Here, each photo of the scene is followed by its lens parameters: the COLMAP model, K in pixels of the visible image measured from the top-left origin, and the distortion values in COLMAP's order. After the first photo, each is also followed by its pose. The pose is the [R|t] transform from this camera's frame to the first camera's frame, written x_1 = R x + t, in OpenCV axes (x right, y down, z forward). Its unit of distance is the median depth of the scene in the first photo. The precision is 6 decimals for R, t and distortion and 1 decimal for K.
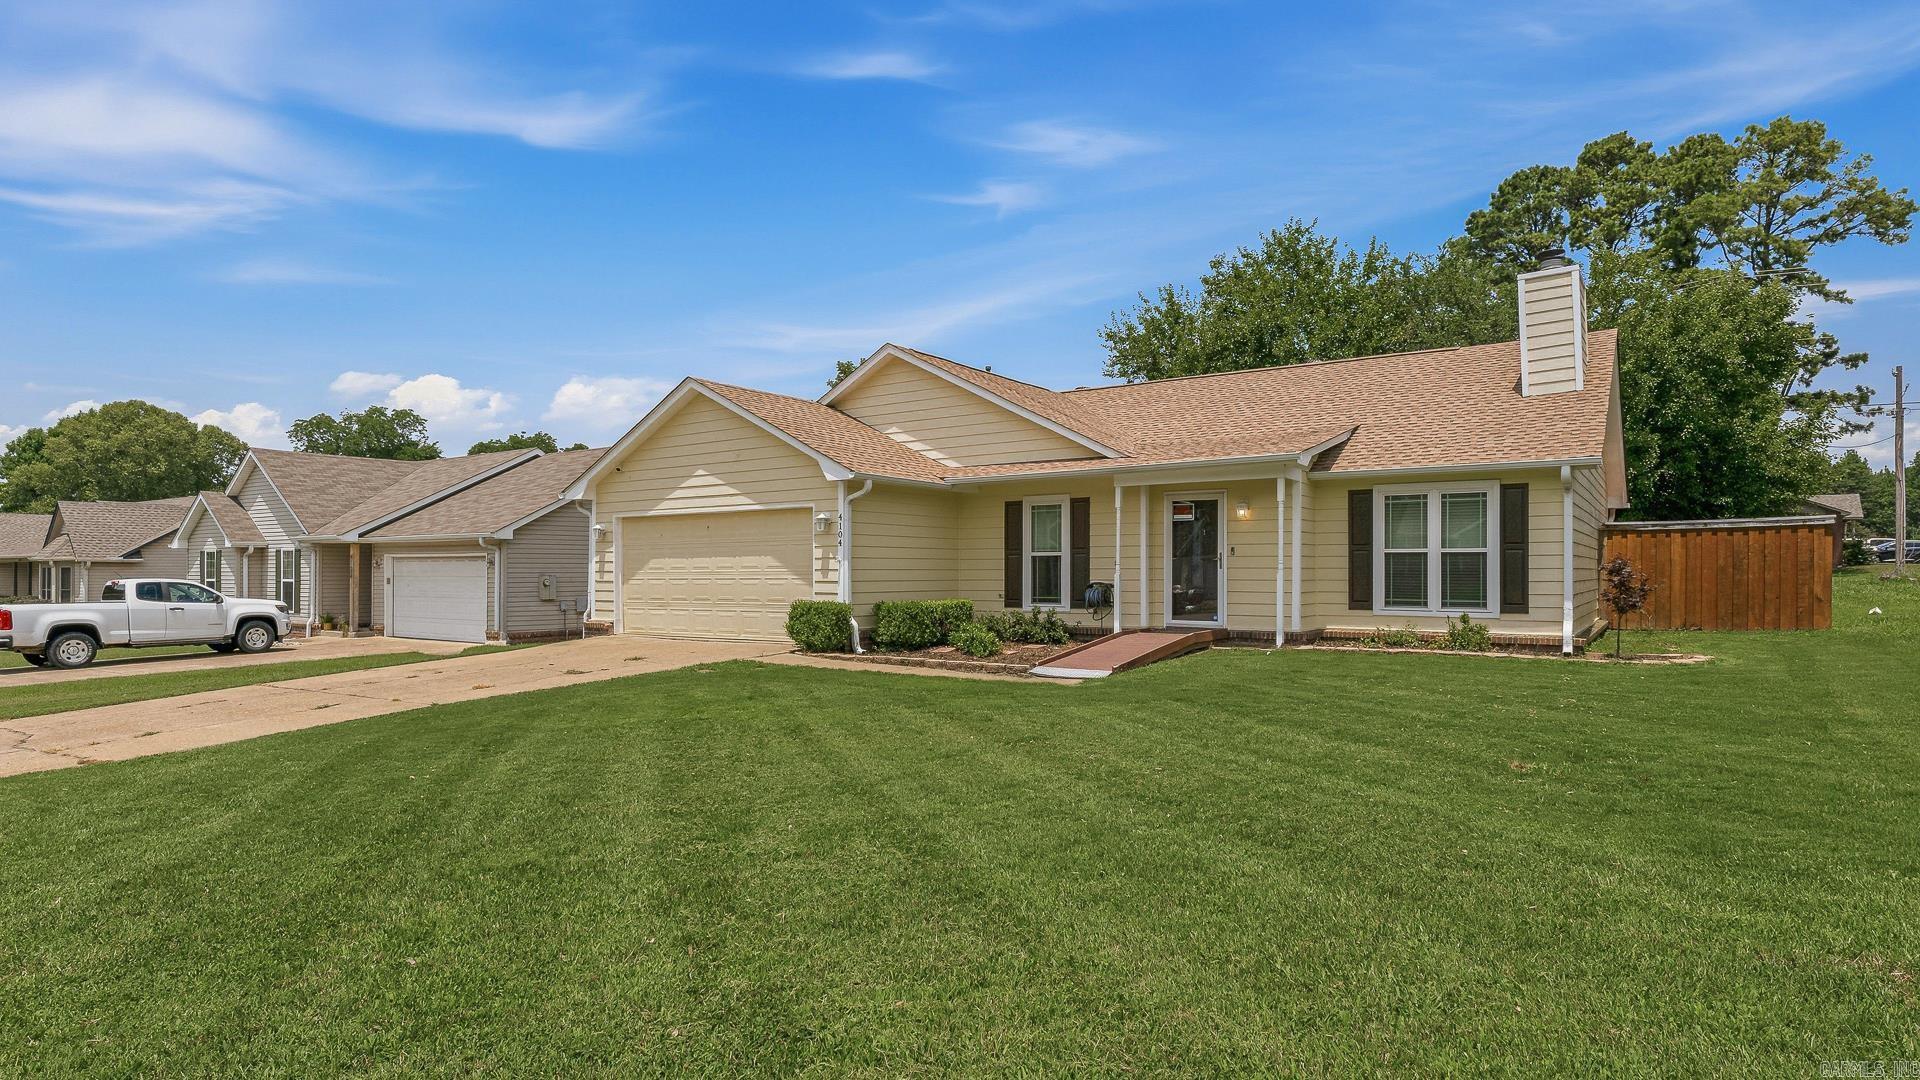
lens RADIAL K [[936.5, 0, 1018.7], [0, 936.5, 545.1], [0, 0, 1]] dist [-0.003987, -0.000556]
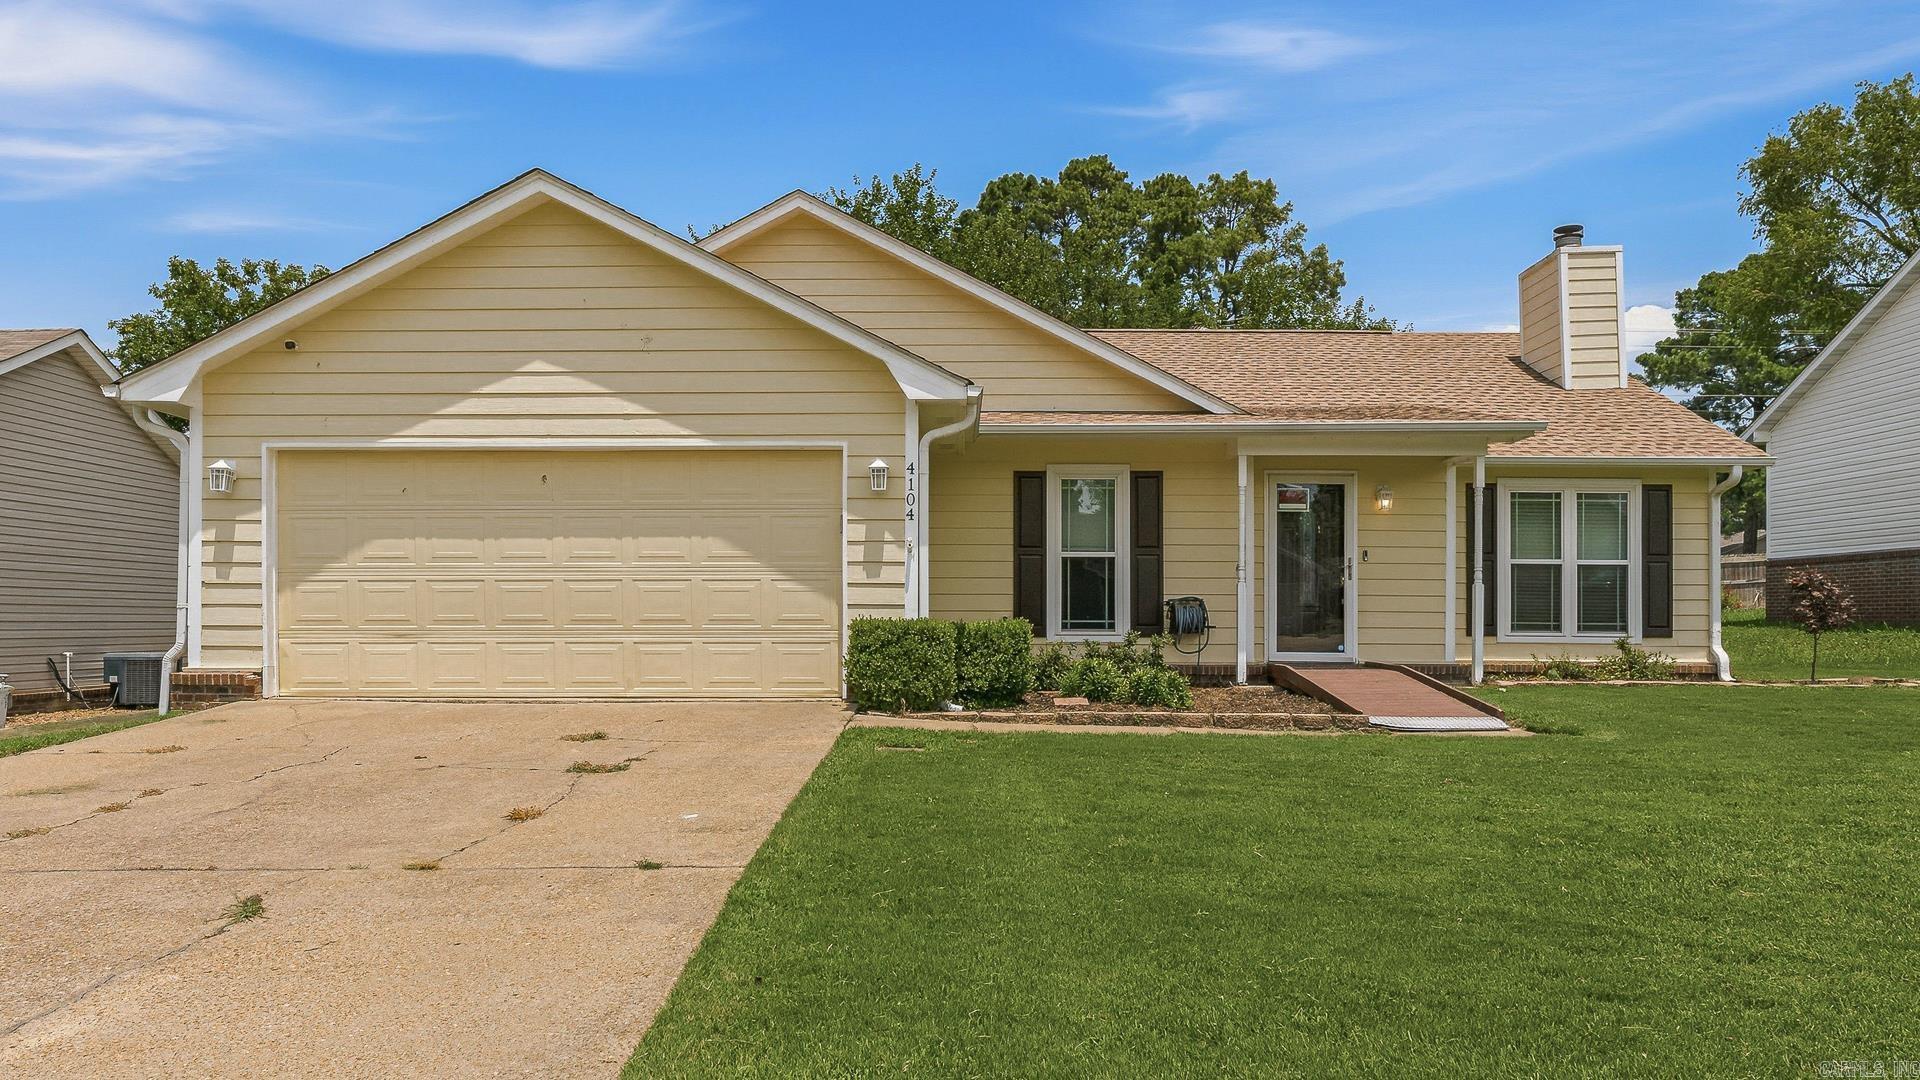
lens RADIAL K [[1164.4, 0, 948.0], [0, 1164.4, 599.9], [0, 0, 1]] dist [-0.006598, -0.001322]
pose [[0.860345, 0.016042, 0.509460, -0.499177], [-0.020564, 0.999783, 0.003246, 0.043287], [-0.509298, -0.013270, 0.860488, 0.376353]]
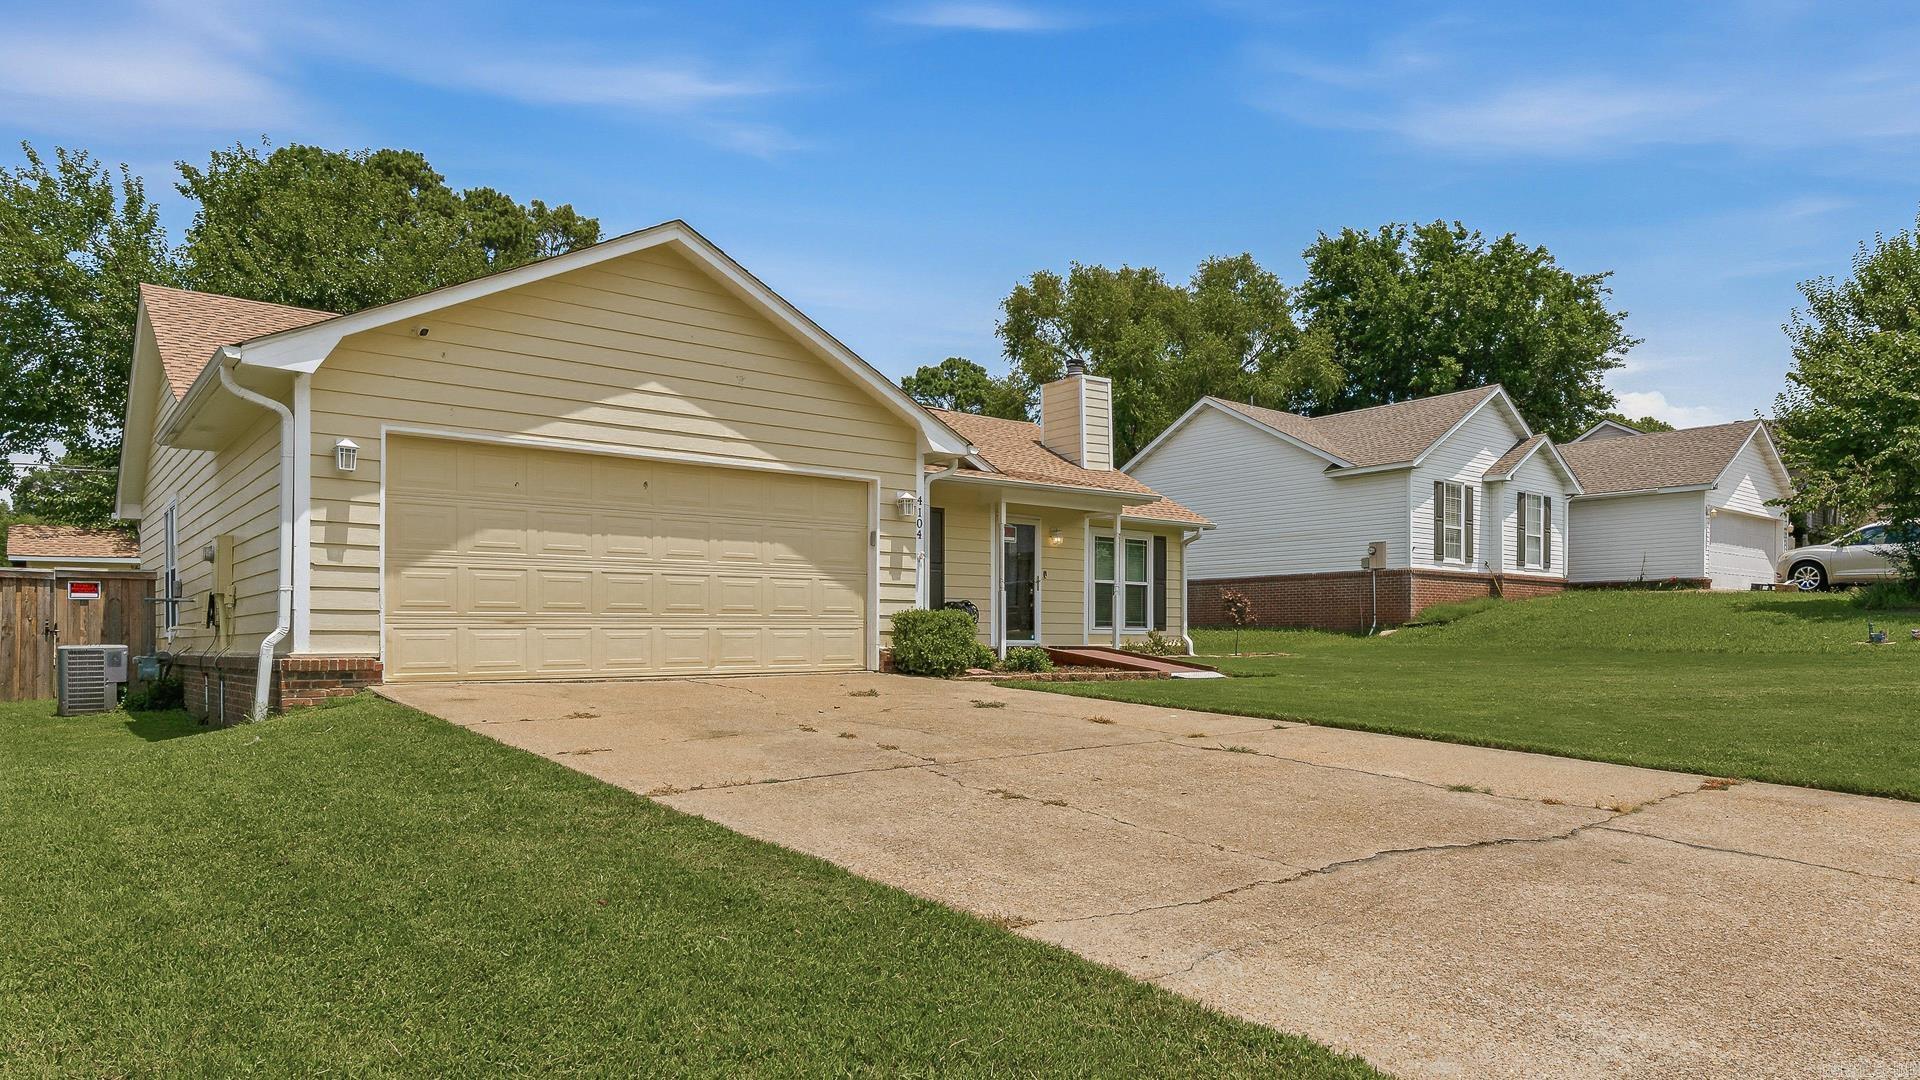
lens RADIAL K [[1089.5, 0, 959.2], [0, 1089.5, 623.0], [0, 0, 1]] dist [-0.003228, -0.000500]
pose [[0.361971, 0.014349, 0.932079, -0.954467], [-0.029223, 0.999565, -0.004039, 0.068521], [-0.931731, -0.025776, 0.362233, 0.620162]]
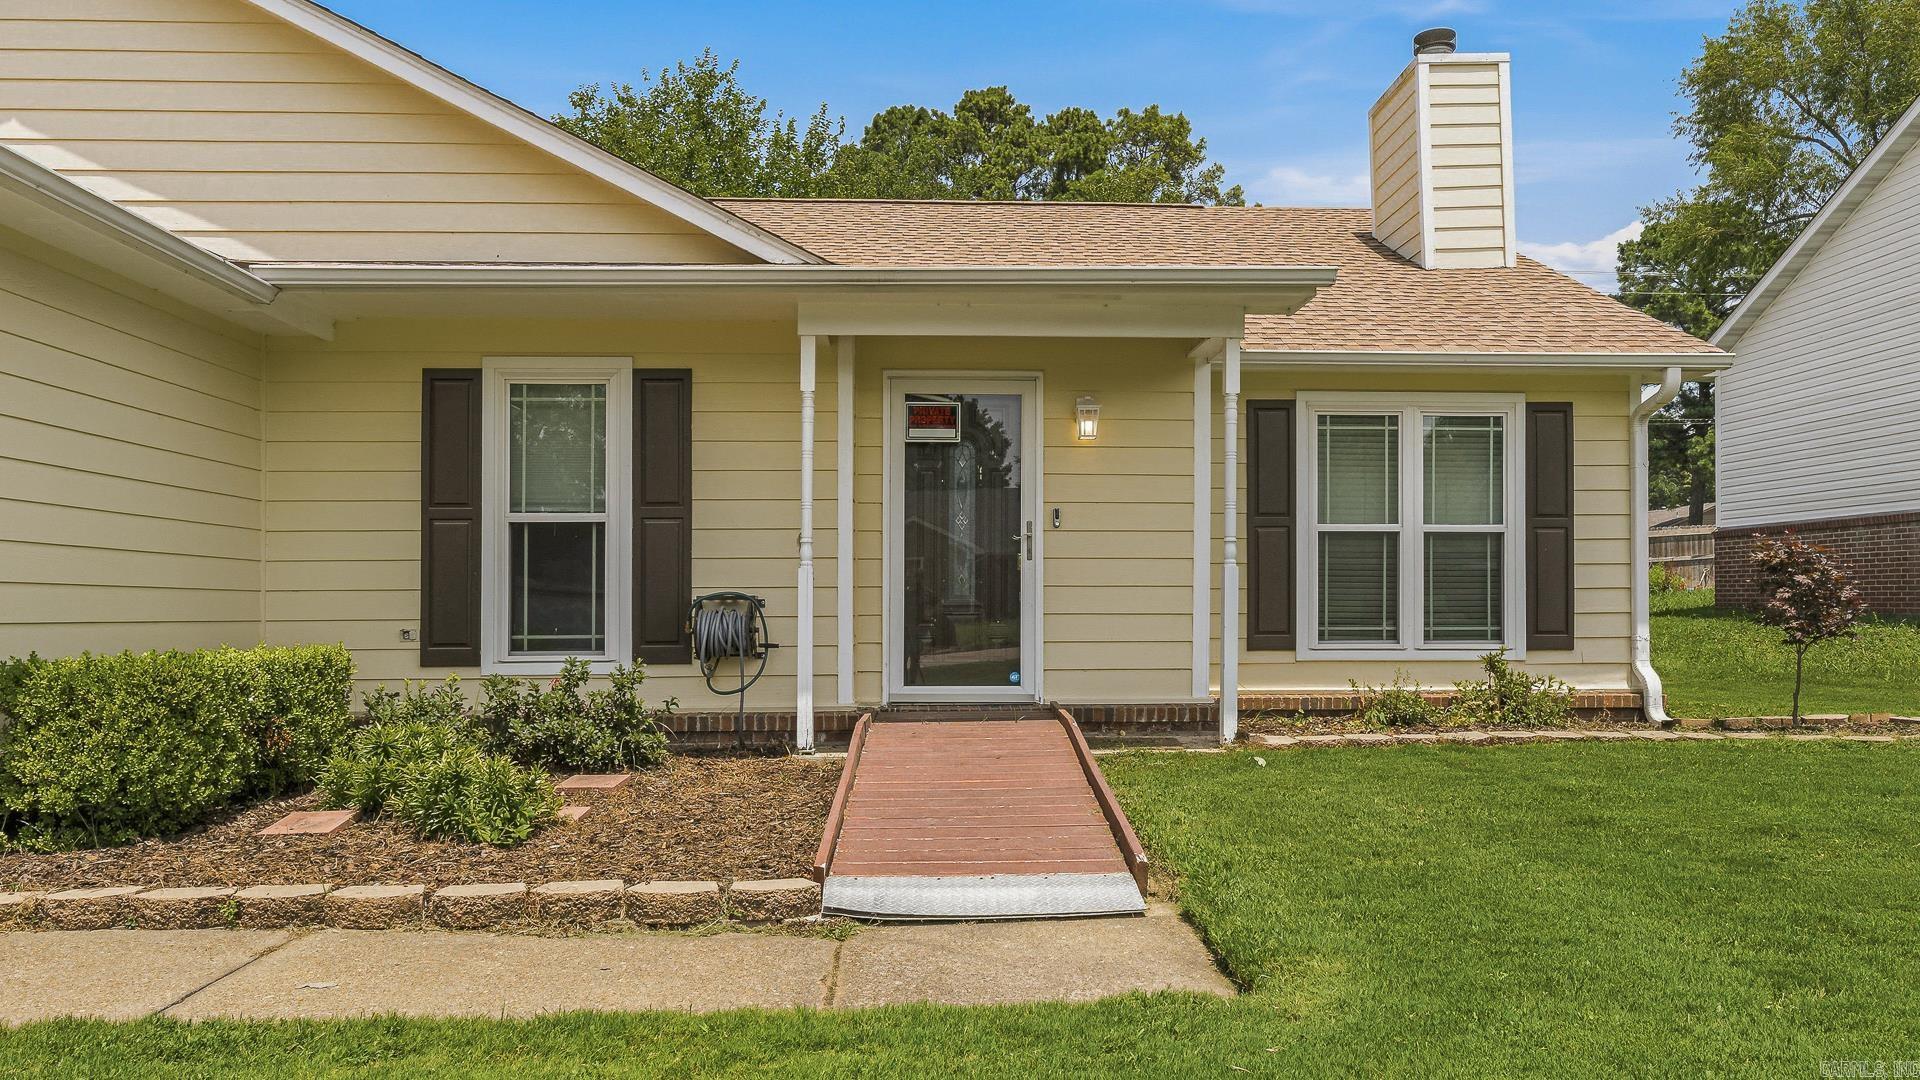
lens RADIAL K [[1235.6, 0, 948.5], [0, 1235.6, 591.6], [0, 0, 1]] dist [-0.008733, -0.004294]
pose [[0.828826, 0.004937, 0.559485, -0.121535], [-0.013418, 0.999849, 0.011054, 0.033168], [-0.559346, -0.016668, 0.828767, 0.549748]]
